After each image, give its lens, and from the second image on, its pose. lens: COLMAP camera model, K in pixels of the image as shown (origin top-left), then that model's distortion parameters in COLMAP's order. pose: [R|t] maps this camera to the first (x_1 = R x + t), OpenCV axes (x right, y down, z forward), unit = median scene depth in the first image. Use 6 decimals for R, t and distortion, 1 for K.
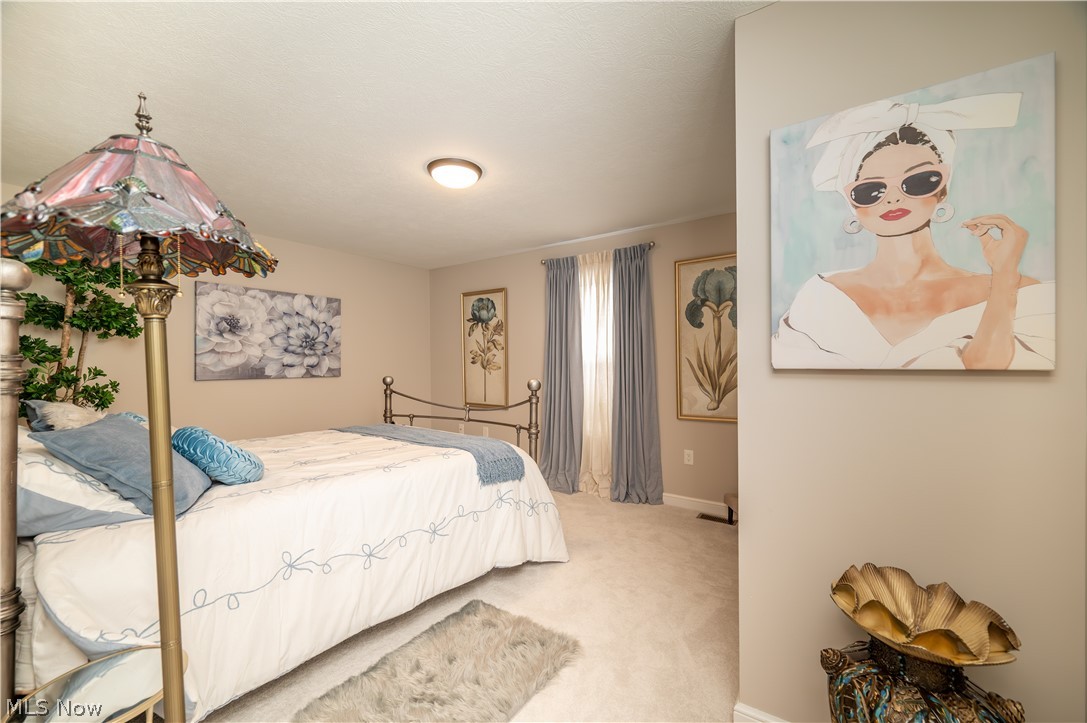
lens RADIAL K [[432.2, 0, 541.5], [0, 432.2, 360.3], [0, 0, 1]] dist [-0.009314, 0.002262]
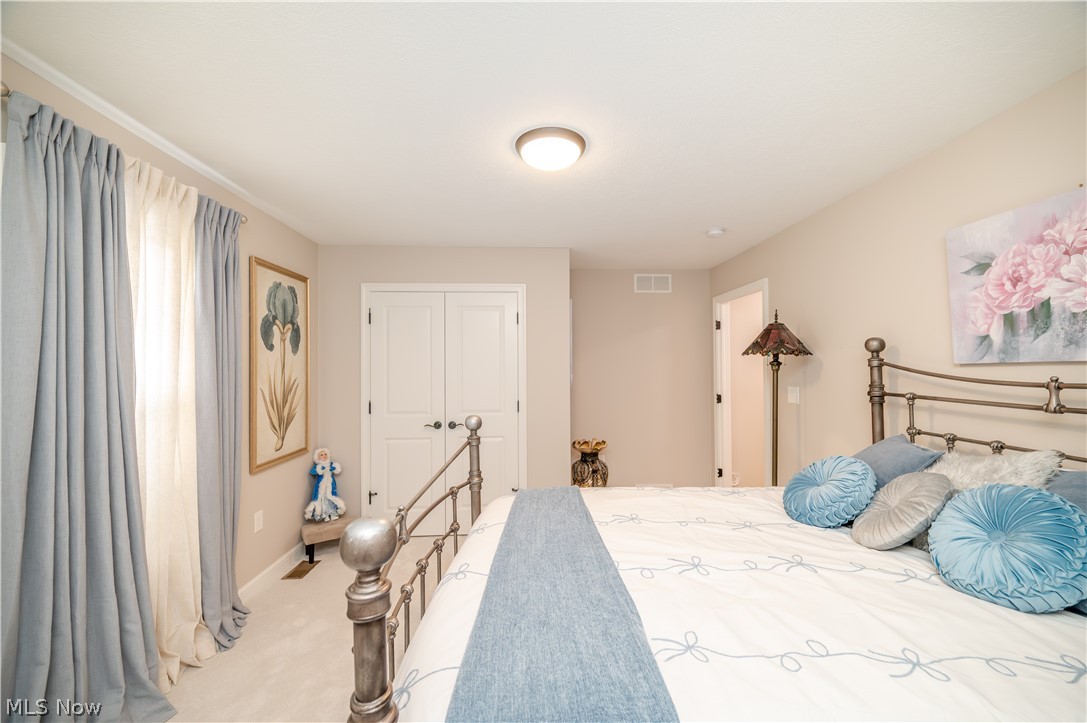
lens RADIAL K [[432.2, 0, 553.4], [0, 432.2, 365.9], [0, 0, 1]] dist [-0.009314, 0.002262]
pose [[-0.628813, 0.017880, 0.777351, -0.693136], [0.010367, 0.999840, -0.014611, -0.035592], [-0.777487, -0.001128, -0.628897, 1.300490]]
